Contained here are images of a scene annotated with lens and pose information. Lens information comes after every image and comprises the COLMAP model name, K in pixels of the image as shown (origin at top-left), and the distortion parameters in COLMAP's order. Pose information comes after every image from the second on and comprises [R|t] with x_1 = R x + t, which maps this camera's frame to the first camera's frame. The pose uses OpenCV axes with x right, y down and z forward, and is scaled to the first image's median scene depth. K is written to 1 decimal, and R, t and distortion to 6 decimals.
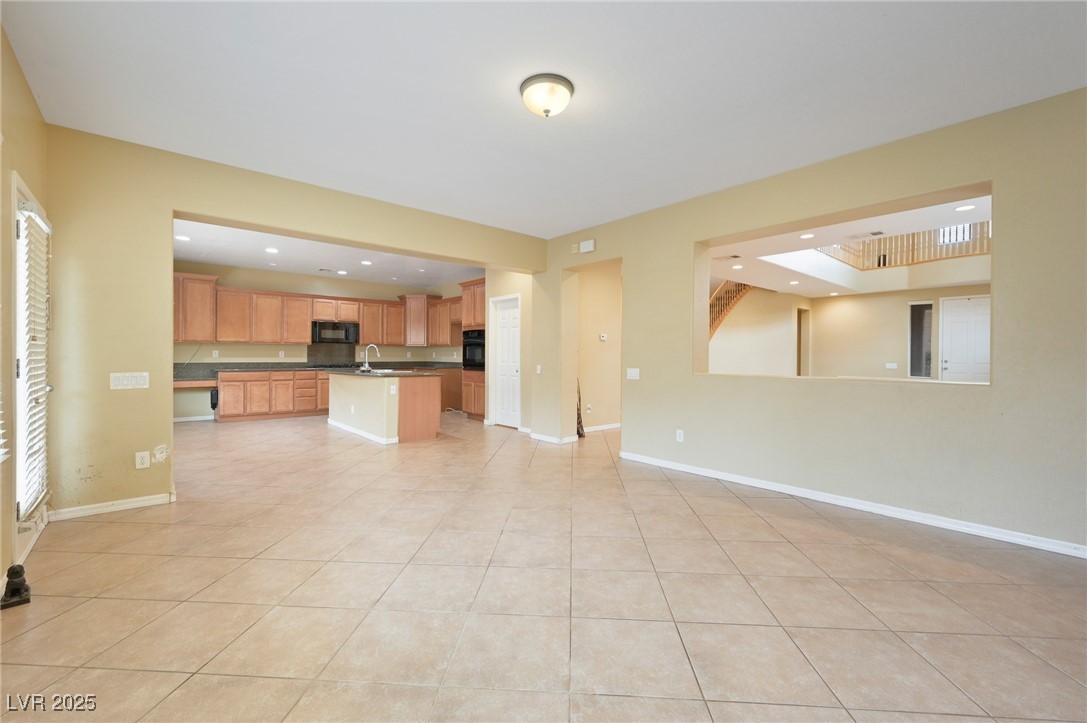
lens RADIAL K [[451.0, 0, 550.2], [0, 451.0, 357.9], [0, 0, 1]] dist [0.003353, 0.000487]
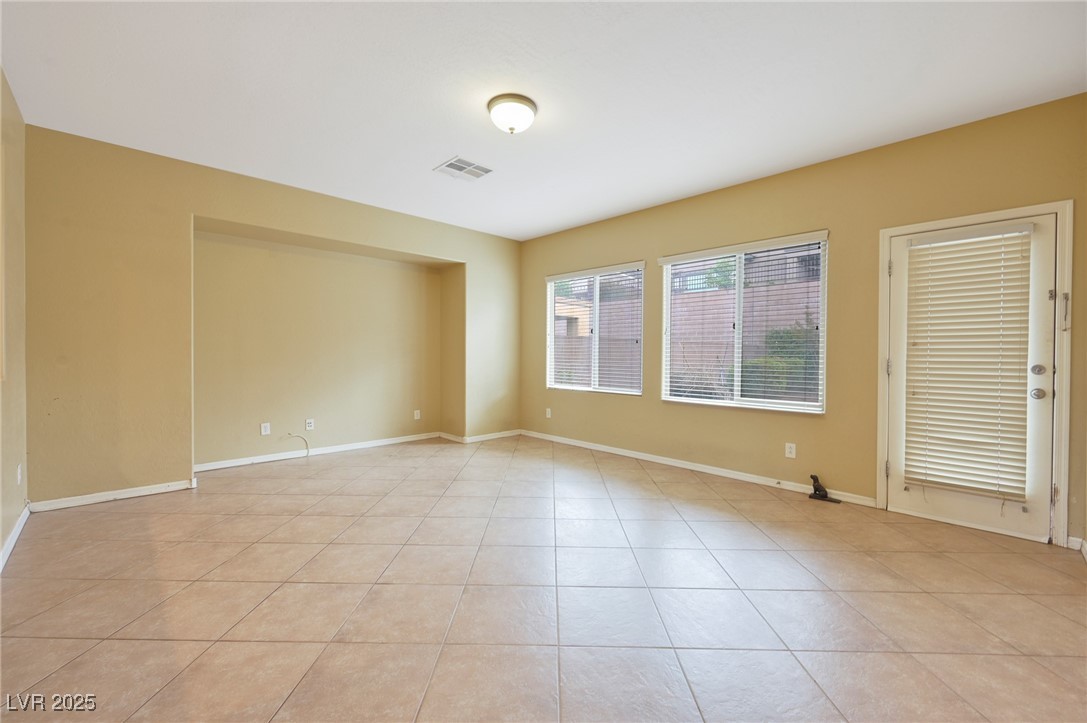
lens RADIAL K [[451.0, 0, 541.9], [0, 451.0, 357.8], [0, 0, 1]] dist [0.003353, 0.000487]
pose [[-0.999458, -0.009974, -0.031385, -0.018880], [-0.010460, 0.999827, 0.015359, -0.003613], [0.031227, 0.015679, -0.999389, 0.751473]]
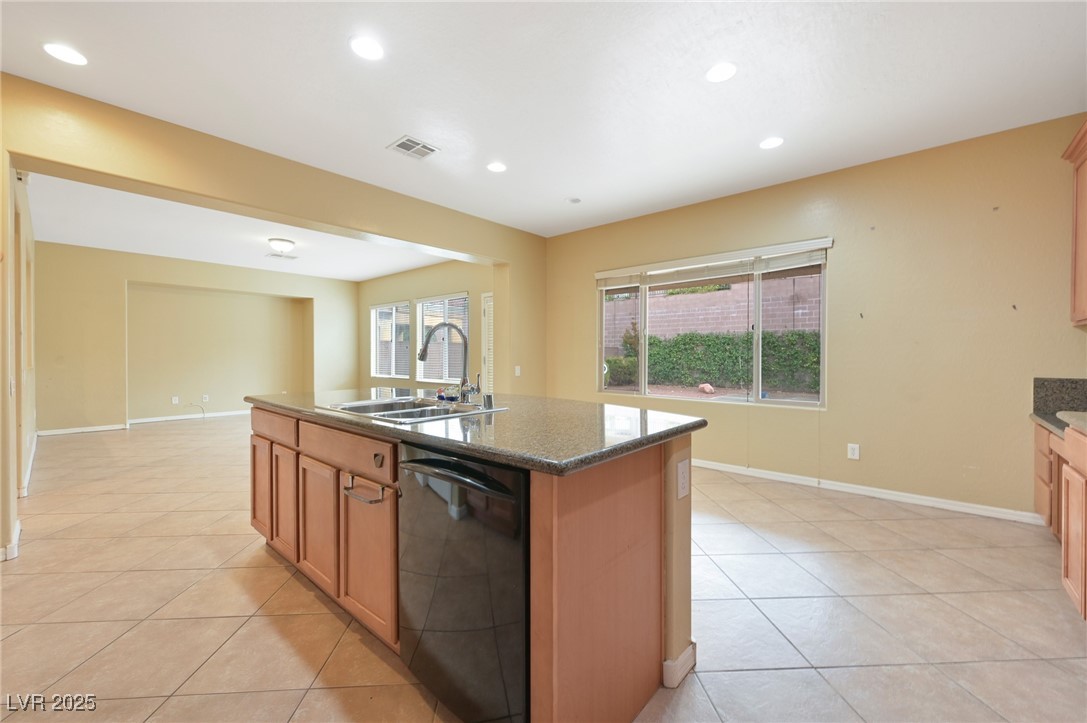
lens RADIAL K [[446.5, 0, 549.3], [0, 446.5, 358.5], [0, 0, 1]] dist [0.000483, 0.000419]
pose [[-0.993739, -0.006371, -0.111542, -0.410053], [-0.007821, 0.999890, 0.012568, -0.008146], [0.111450, 0.013362, -0.993680, 1.249591]]
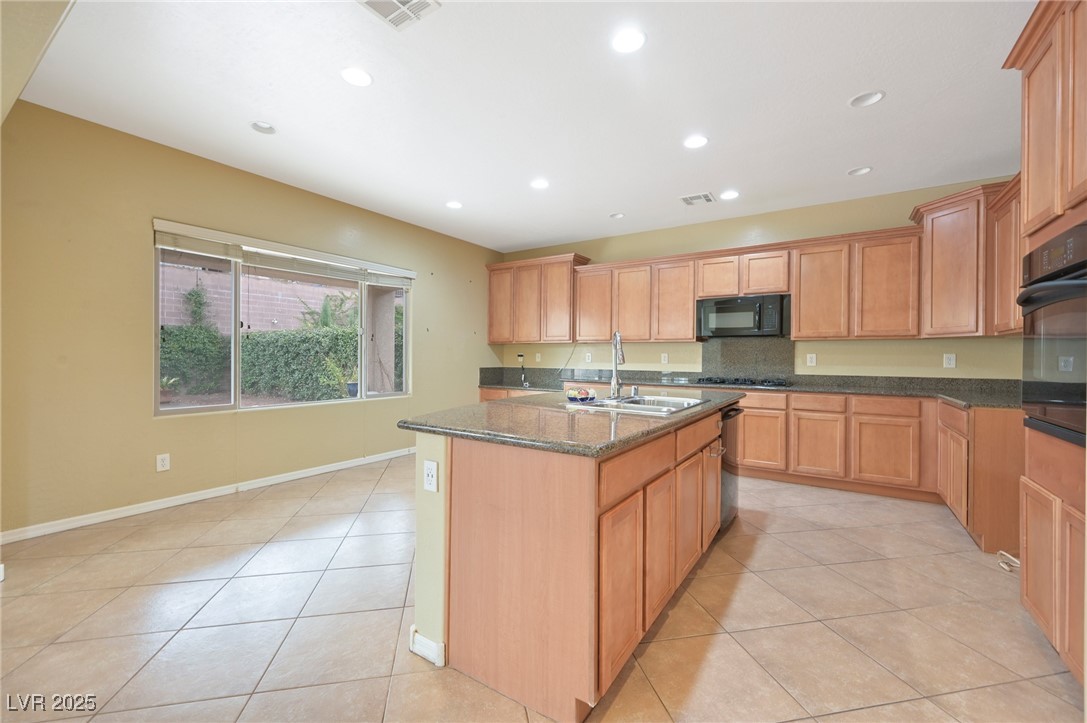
lens RADIAL K [[451.0, 0, 547.2], [0, 451.0, 360.6], [0, 0, 1]] dist [0.003353, 0.000487]
pose [[0.263610, 0.003321, -0.964624, -0.035463], [-0.011404, 0.999935, 0.000326, -0.004109], [0.964562, 0.010915, 0.263630, 0.788526]]
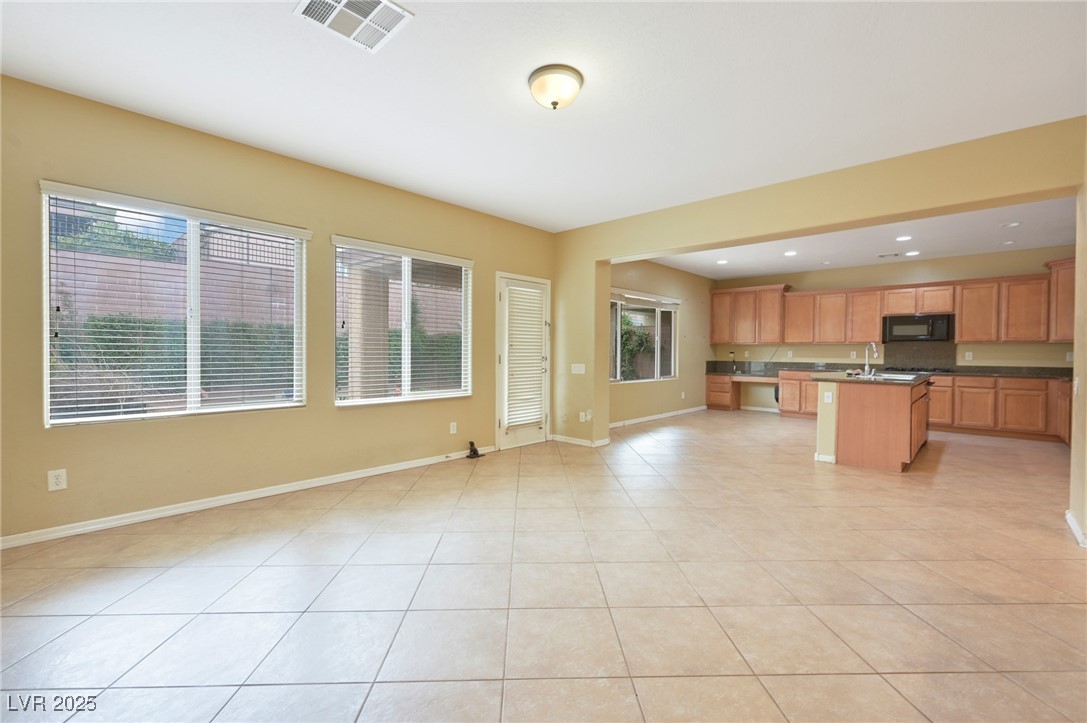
lens RADIAL K [[468.3, 0, 545.7], [0, 468.3, 360.4], [0, 0, 1]] dist [0.002049, 0.001030]
pose [[0.098174, 0.012789, -0.995087, 0.358359], [-0.012823, 0.999851, 0.011585, 0.000239], [0.995087, 0.011623, 0.098323, 0.317644]]
